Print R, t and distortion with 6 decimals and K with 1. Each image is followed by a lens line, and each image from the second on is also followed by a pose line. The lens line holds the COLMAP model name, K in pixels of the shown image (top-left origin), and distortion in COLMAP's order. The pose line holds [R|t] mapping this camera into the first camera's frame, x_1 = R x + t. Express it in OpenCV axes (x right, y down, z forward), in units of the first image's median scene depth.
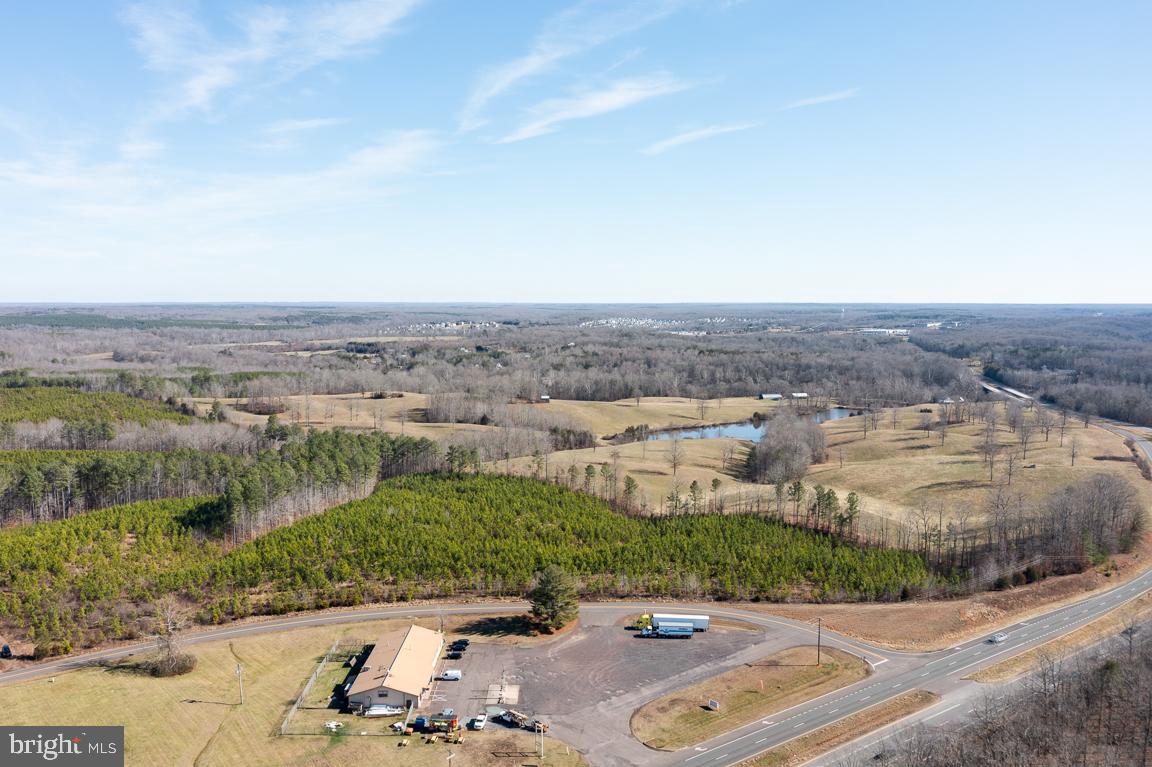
lens RADIAL K [[907.4, 0, 576.0], [0, 907.4, 383.5], [0, 0, 1]] dist [-0.016233, 0.008191]
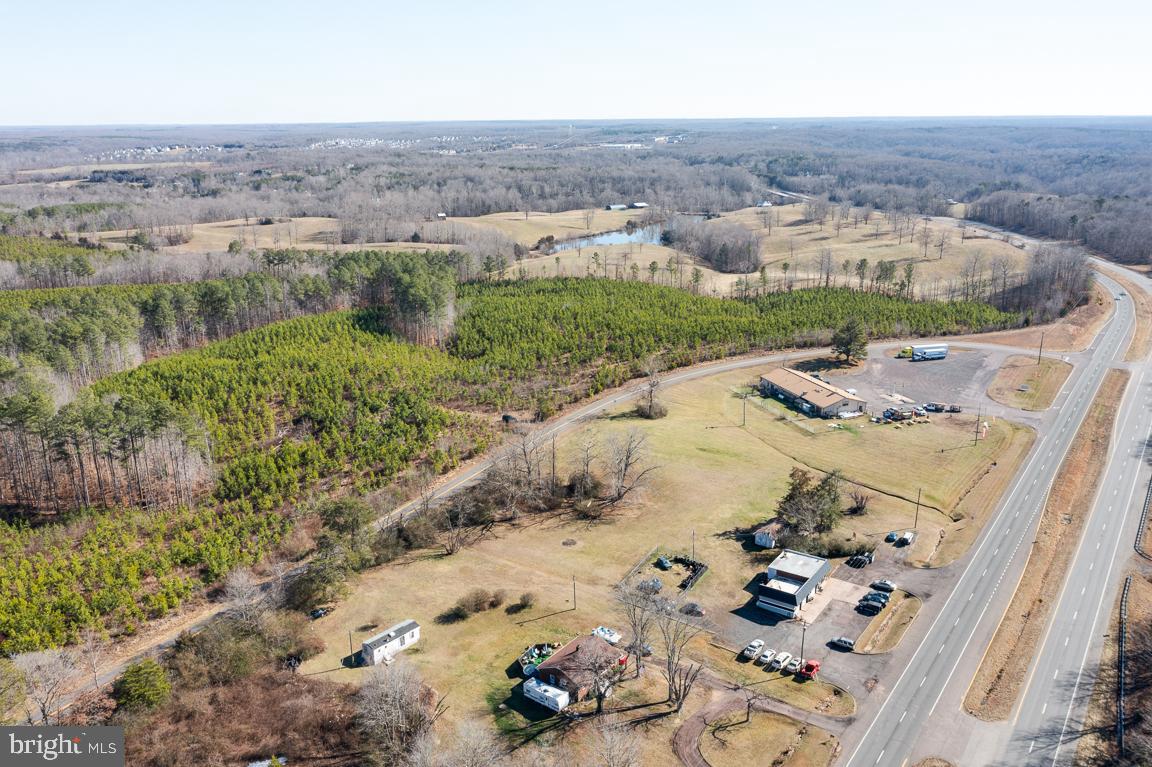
lens RADIAL K [[907.4, 0, 576.0], [0, 907.4, 383.5], [0, 0, 1]] dist [-0.016233, 0.008191]
pose [[0.941968, -0.103366, 0.319393, -0.240236], [0.040151, 0.979276, 0.198513, 0.004490], [-0.333294, -0.174169, 0.926596, -0.033812]]
